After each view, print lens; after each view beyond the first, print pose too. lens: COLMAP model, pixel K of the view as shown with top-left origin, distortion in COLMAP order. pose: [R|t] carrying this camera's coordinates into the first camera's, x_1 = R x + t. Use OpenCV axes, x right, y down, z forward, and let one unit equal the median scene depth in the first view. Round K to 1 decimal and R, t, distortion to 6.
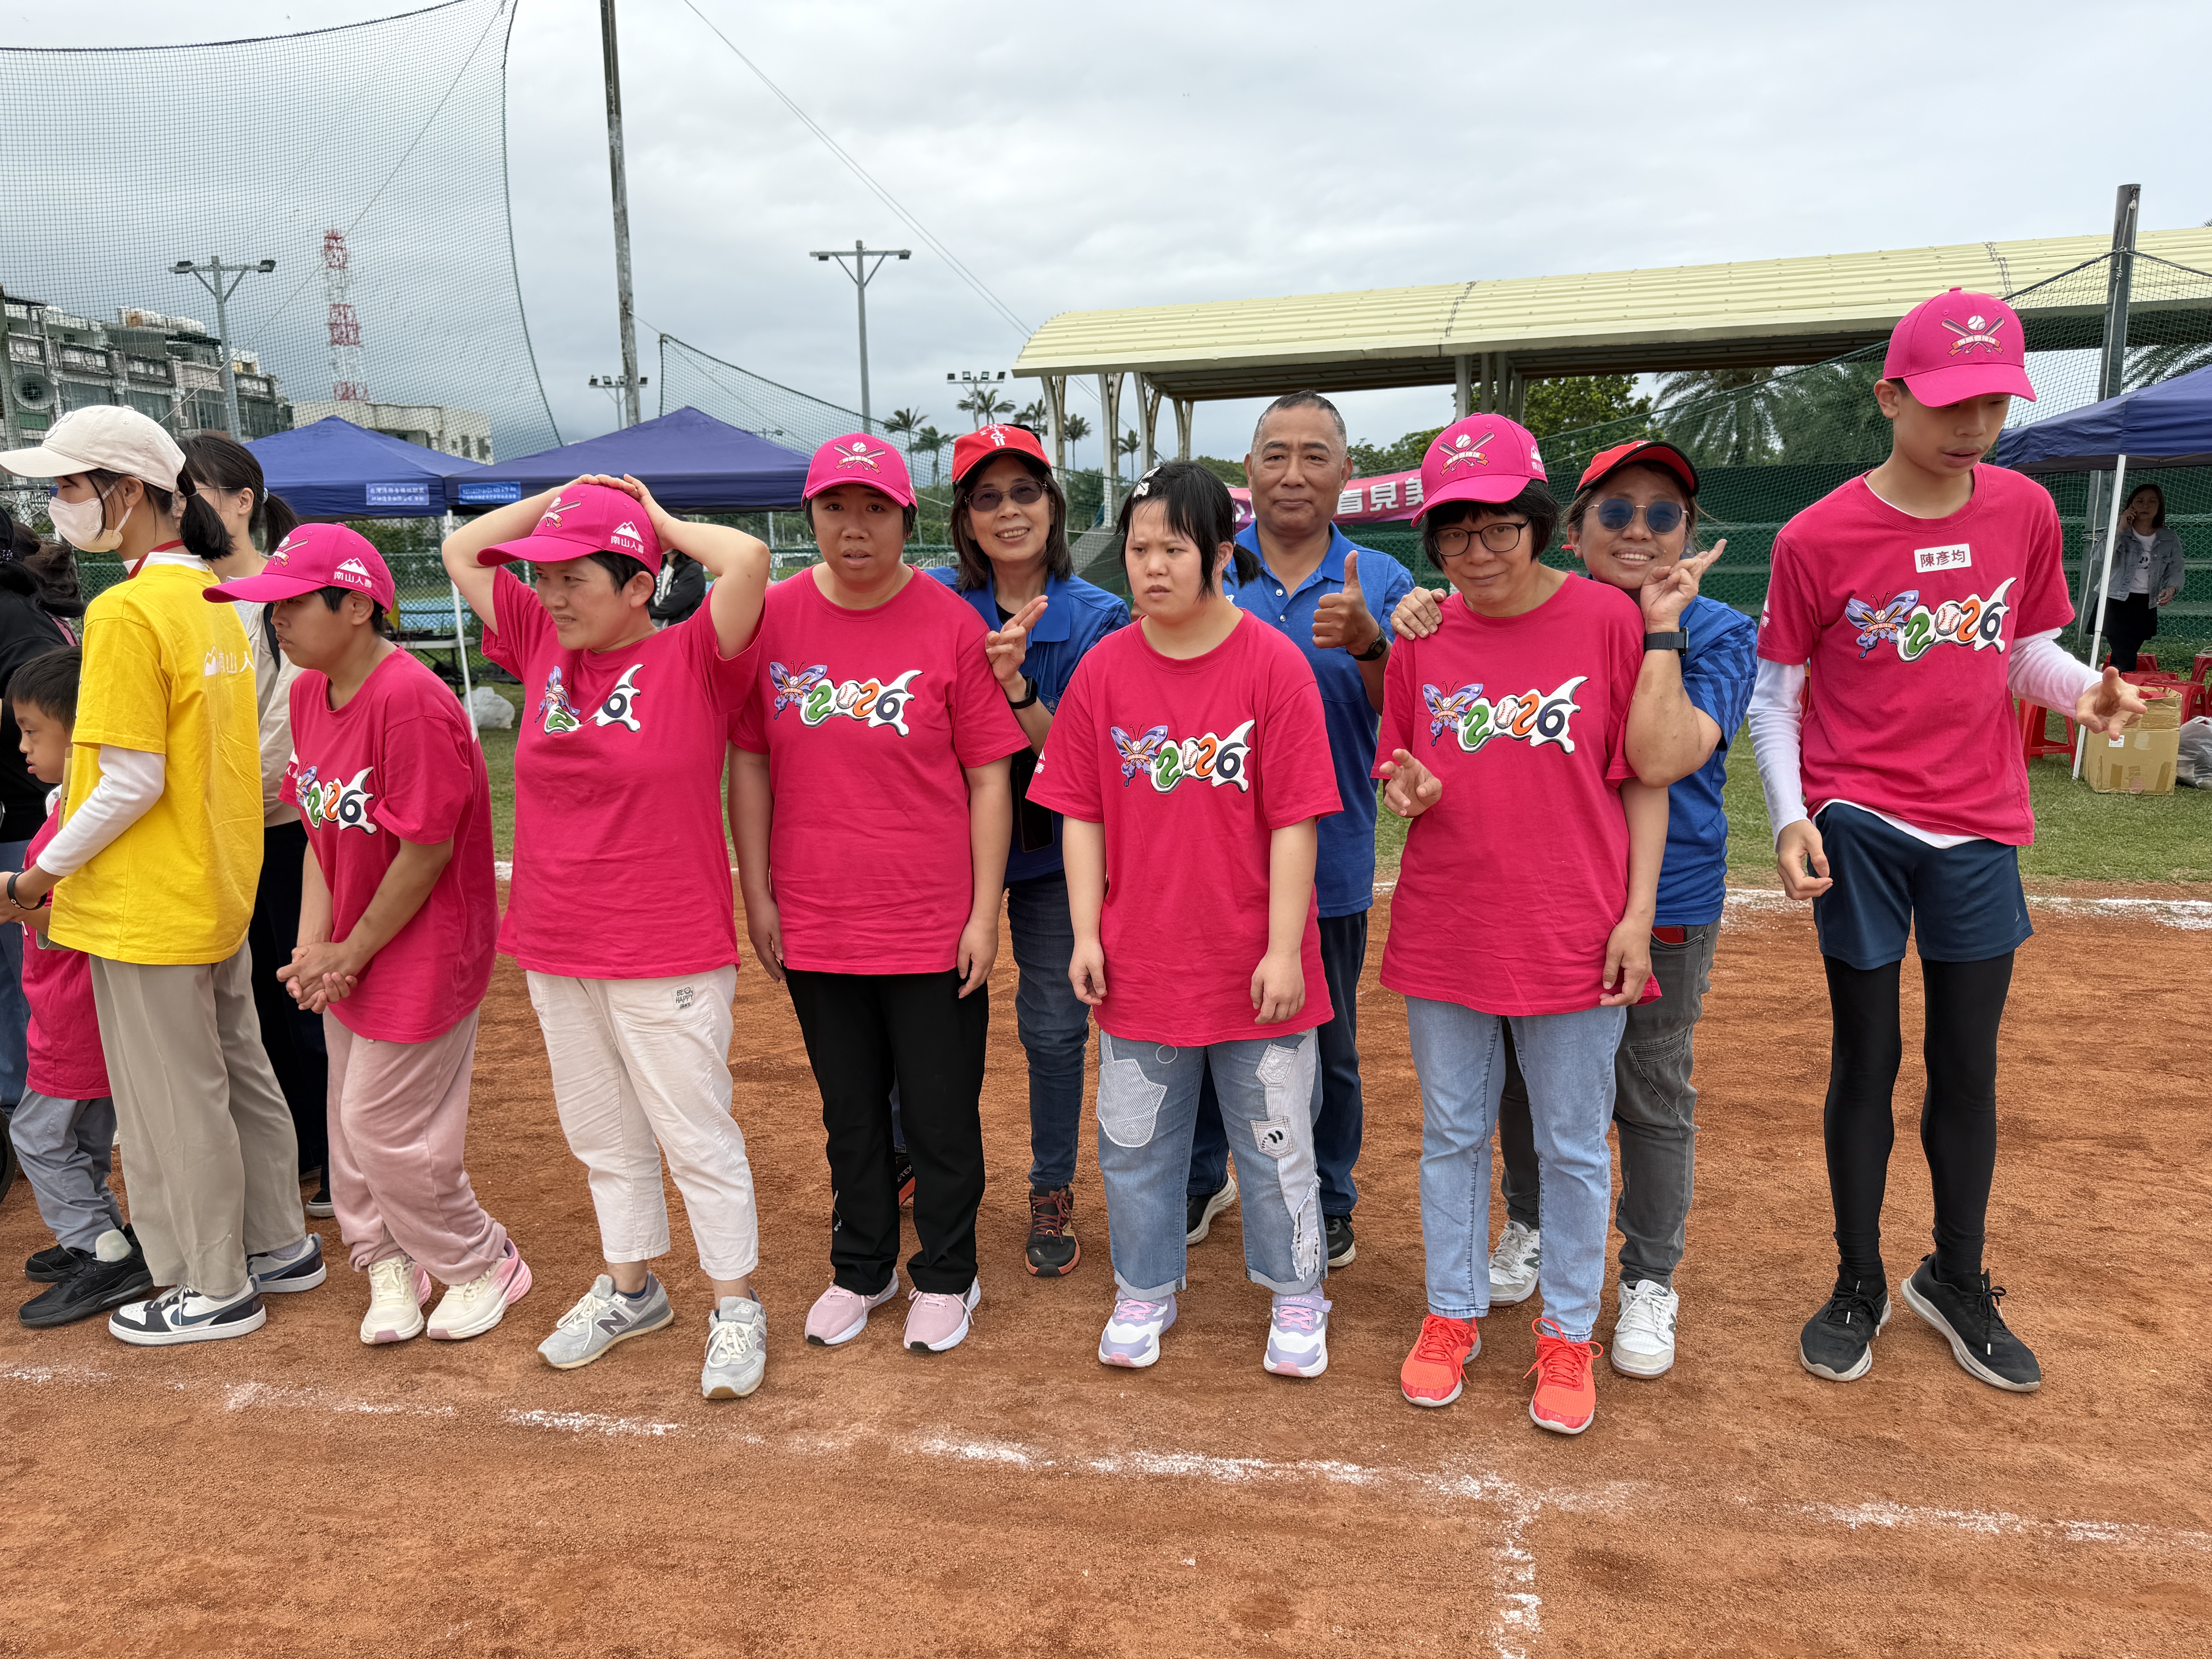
lens RADIAL K [[1597.9, 0, 1088.4], [0, 1597.9, 841.1], [0, 0, 1]] dist [0.005736, -0.021914]
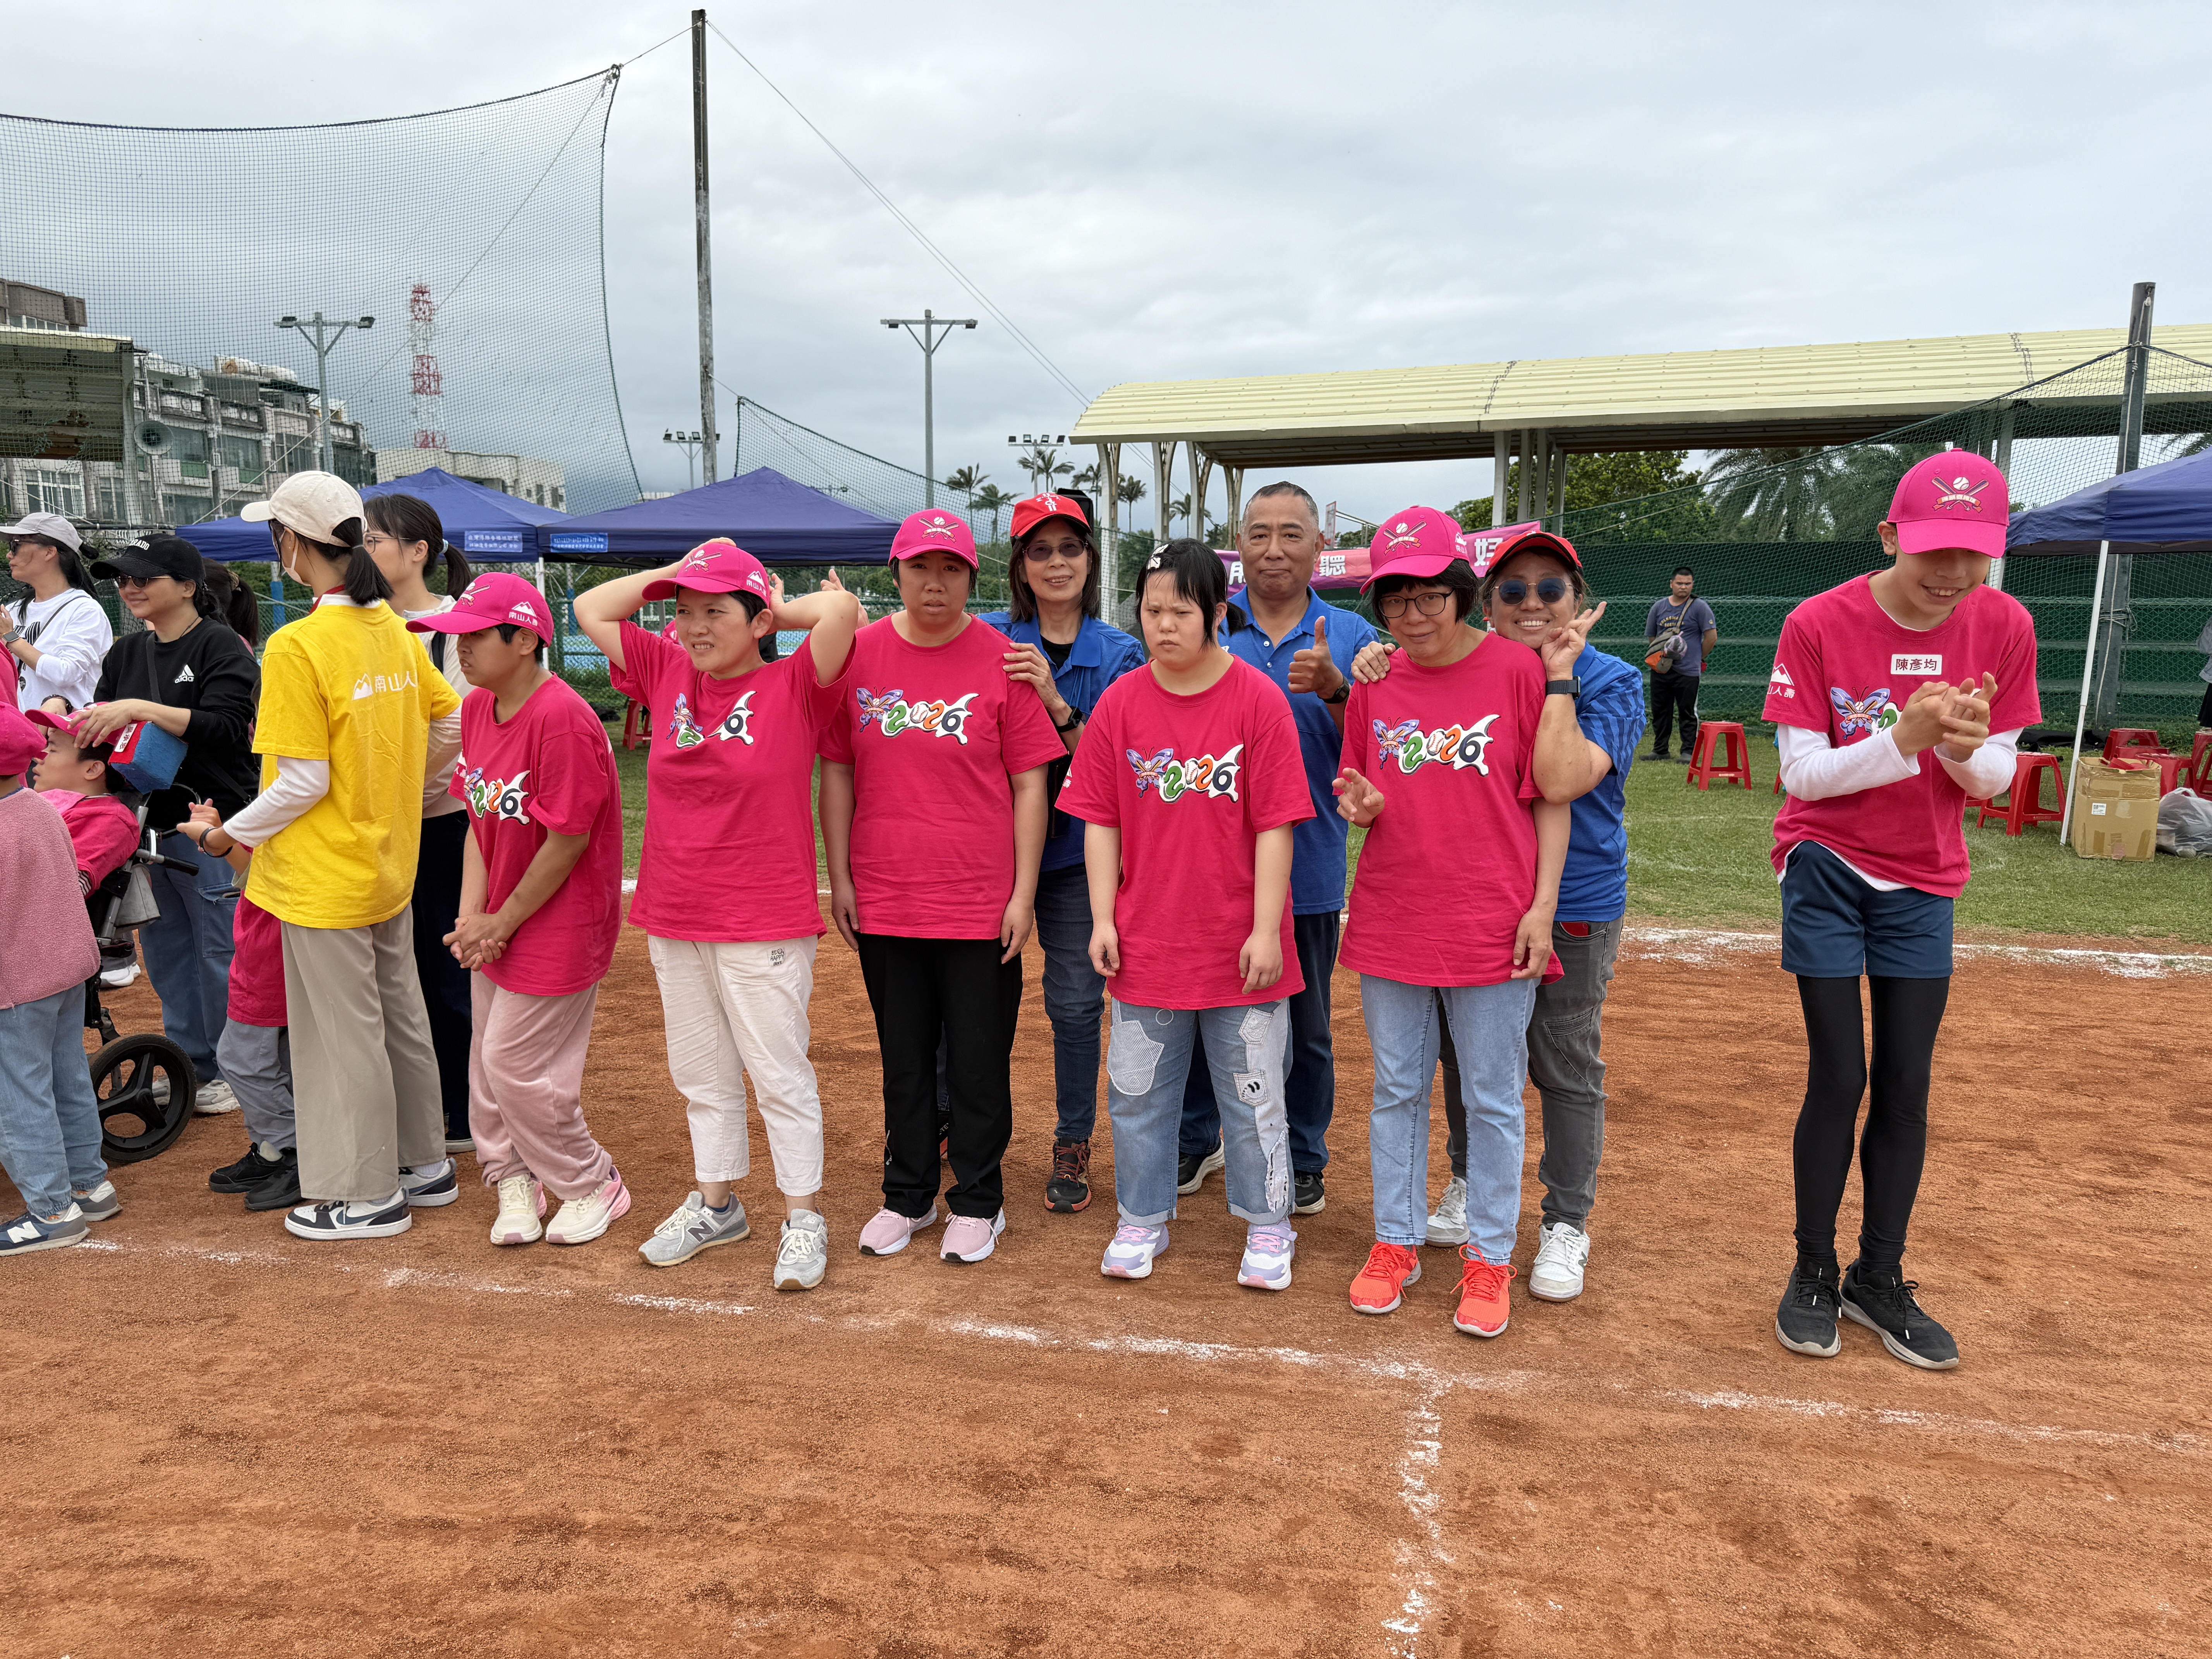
lens RADIAL K [[1597.9, 0, 1092.3], [0, 1597.9, 836.1], [0, 0, 1]] dist [0.005736, -0.021914]
pose [[0.999223, 0.027098, -0.028605, 0.024785], [-0.028188, 0.998864, -0.038425, 0.041304], [0.027531, 0.039201, 0.998852, -0.209627]]
